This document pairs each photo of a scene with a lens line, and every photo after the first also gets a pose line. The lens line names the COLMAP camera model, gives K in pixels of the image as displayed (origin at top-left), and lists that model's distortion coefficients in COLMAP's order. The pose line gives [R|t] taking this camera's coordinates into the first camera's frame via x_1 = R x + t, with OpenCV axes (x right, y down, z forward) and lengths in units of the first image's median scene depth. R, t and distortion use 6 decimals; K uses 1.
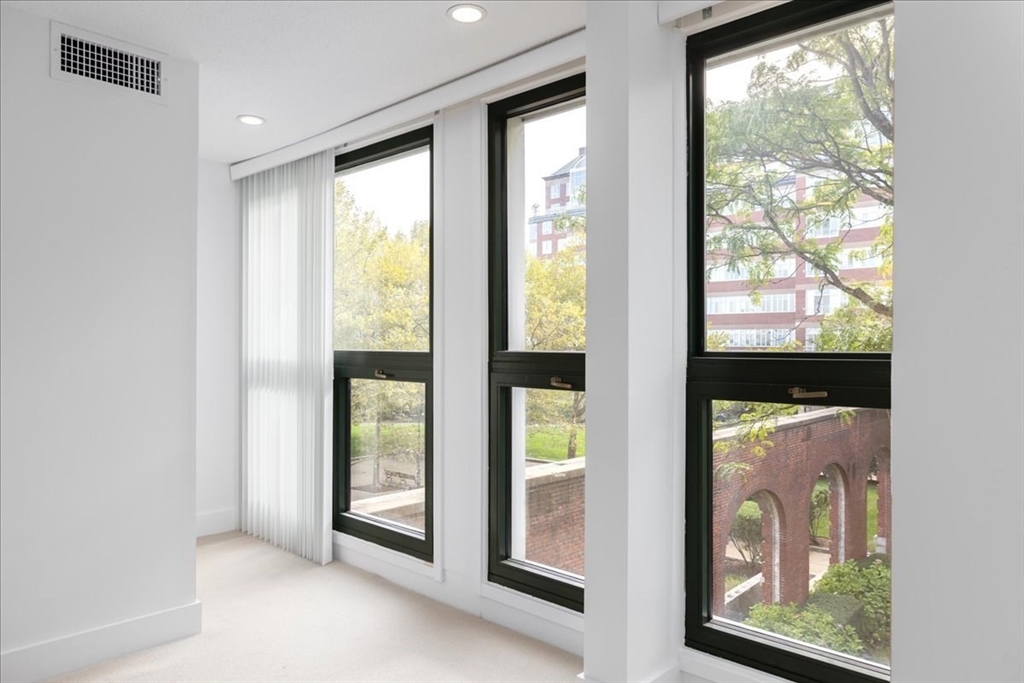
lens RADIAL K [[692.0, 0, 486.5], [0, 692.0, 339.3], [0, 0, 1]] dist [-0.008030, -0.002903]
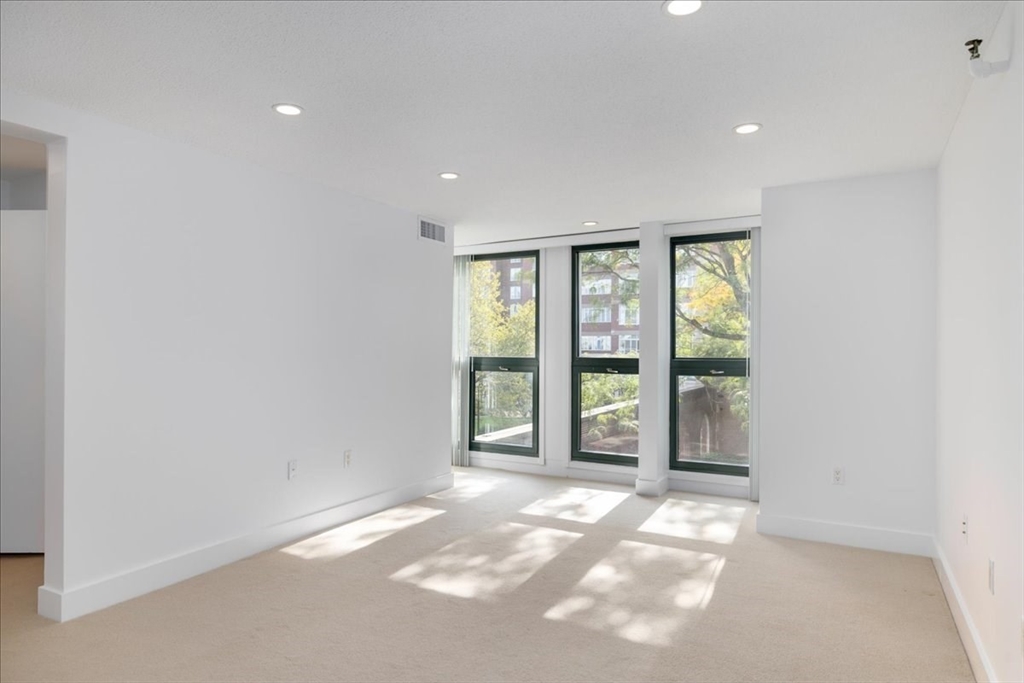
lens RADIAL K [[619.2, 0, 512.0], [0, 619.2, 341.5], [0, 0, 1]] dist [-0.000226, -0.000061]
pose [[0.964944, 0.004424, 0.262418, -0.659468], [-0.003430, 0.999985, -0.004248, -0.022607], [-0.262433, 0.003199, 0.964945, -0.818554]]
